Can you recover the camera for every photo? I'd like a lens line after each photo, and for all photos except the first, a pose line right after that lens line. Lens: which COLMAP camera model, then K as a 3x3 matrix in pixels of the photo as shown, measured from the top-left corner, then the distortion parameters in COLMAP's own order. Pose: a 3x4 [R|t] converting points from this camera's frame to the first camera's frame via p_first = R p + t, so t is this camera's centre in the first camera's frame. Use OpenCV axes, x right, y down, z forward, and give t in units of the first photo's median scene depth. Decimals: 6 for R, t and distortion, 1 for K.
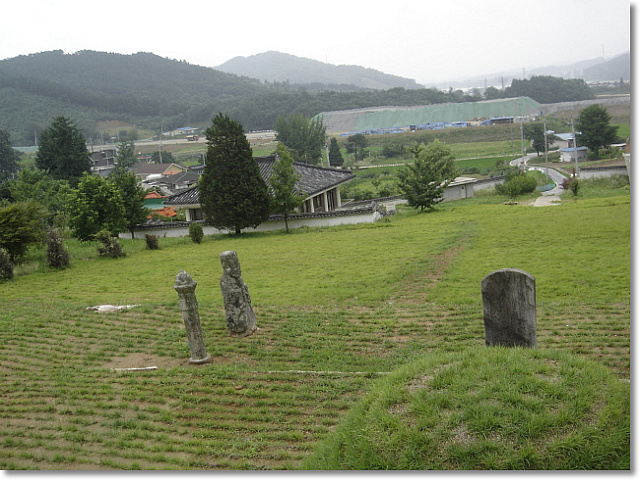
lens RADIAL K [[694.7, 0, 320.8], [0, 694.7, 240.3], [0, 0, 1]] dist [-0.126544, 0.000000]
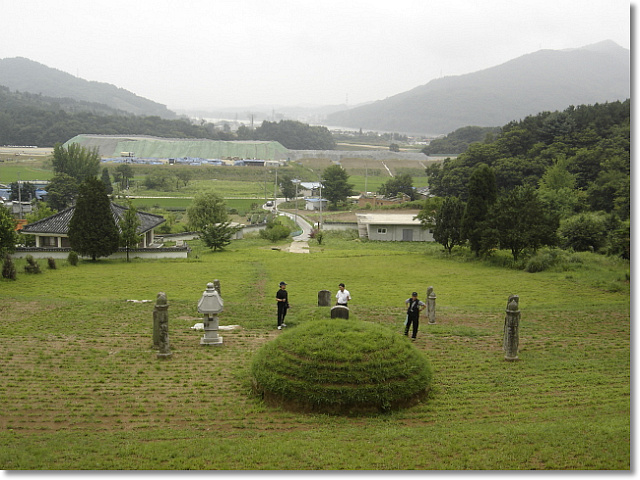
lens RADIAL K [[694.7, 0, 320.5], [0, 694.7, 240.0], [0, 0, 1]] dist [-0.126544, 0.000000]
pose [[0.928725, 0.075081, 0.363089, -0.059452], [-0.060431, 0.996840, -0.051557, -0.001802], [-0.365812, 0.025941, 0.930327, -0.131860]]
